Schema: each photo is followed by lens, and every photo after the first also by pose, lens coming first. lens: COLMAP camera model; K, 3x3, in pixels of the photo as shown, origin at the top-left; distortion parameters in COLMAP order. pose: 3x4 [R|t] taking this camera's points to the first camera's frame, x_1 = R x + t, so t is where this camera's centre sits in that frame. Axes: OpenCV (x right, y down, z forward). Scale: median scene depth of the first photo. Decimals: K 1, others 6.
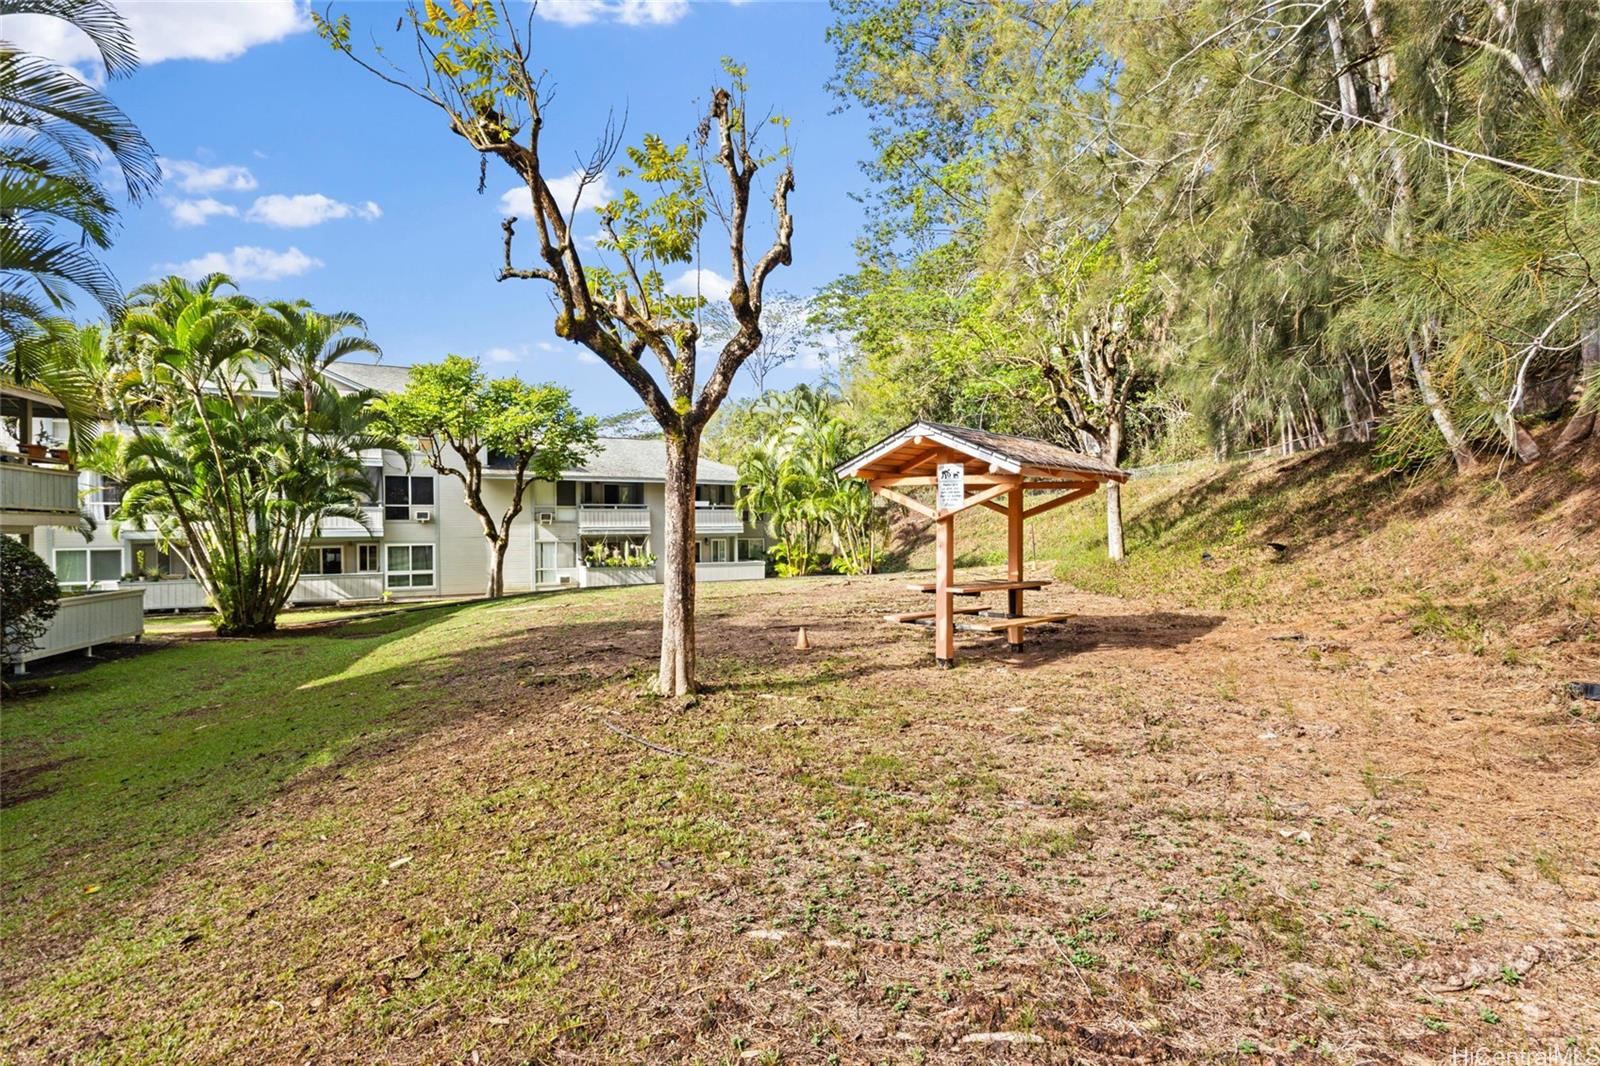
lens RADIAL K [[735.2, 0, 800.0], [0, 735.2, 533.0], [0, 0, 1]] dist [0.002168, -0.000219]
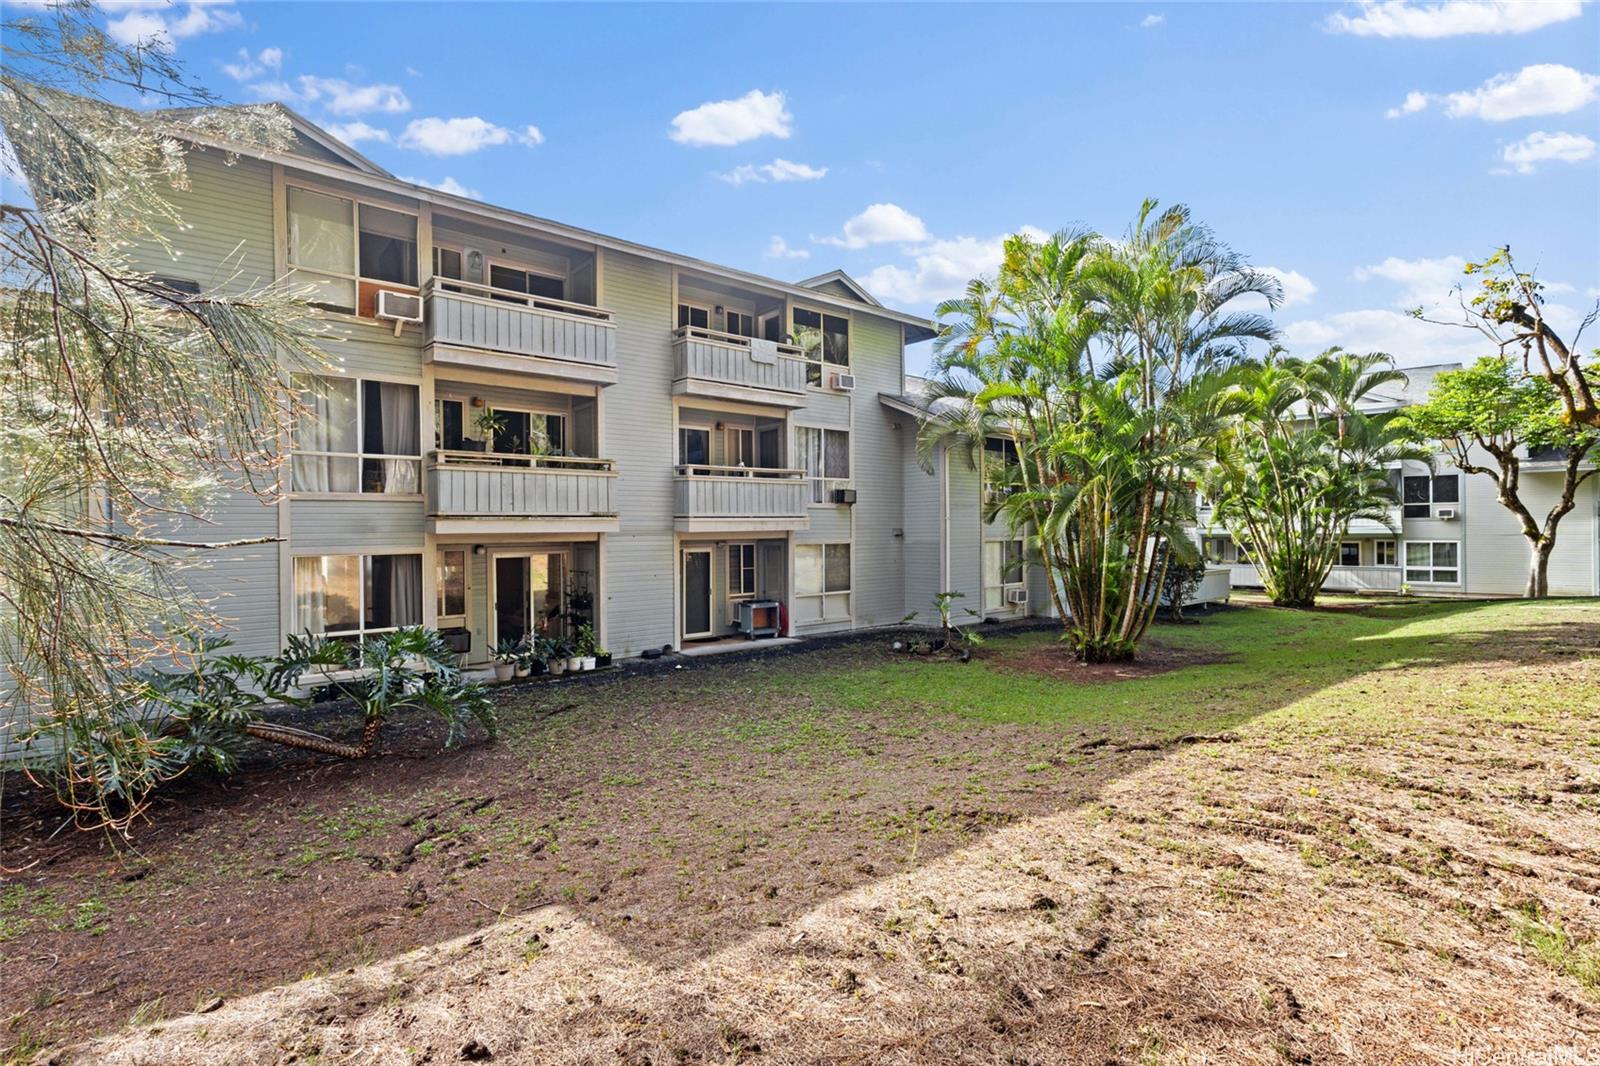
lens RADIAL K [[735.2, 0, 800.0], [0, 735.2, 533.0], [0, 0, 1]] dist [0.002168, -0.000219]
pose [[0.373234, 0.009231, -0.927691, 0.133952], [0.001787, 0.999941, 0.010669, -0.011492], [0.927735, -0.005640, 0.373196, -0.281784]]
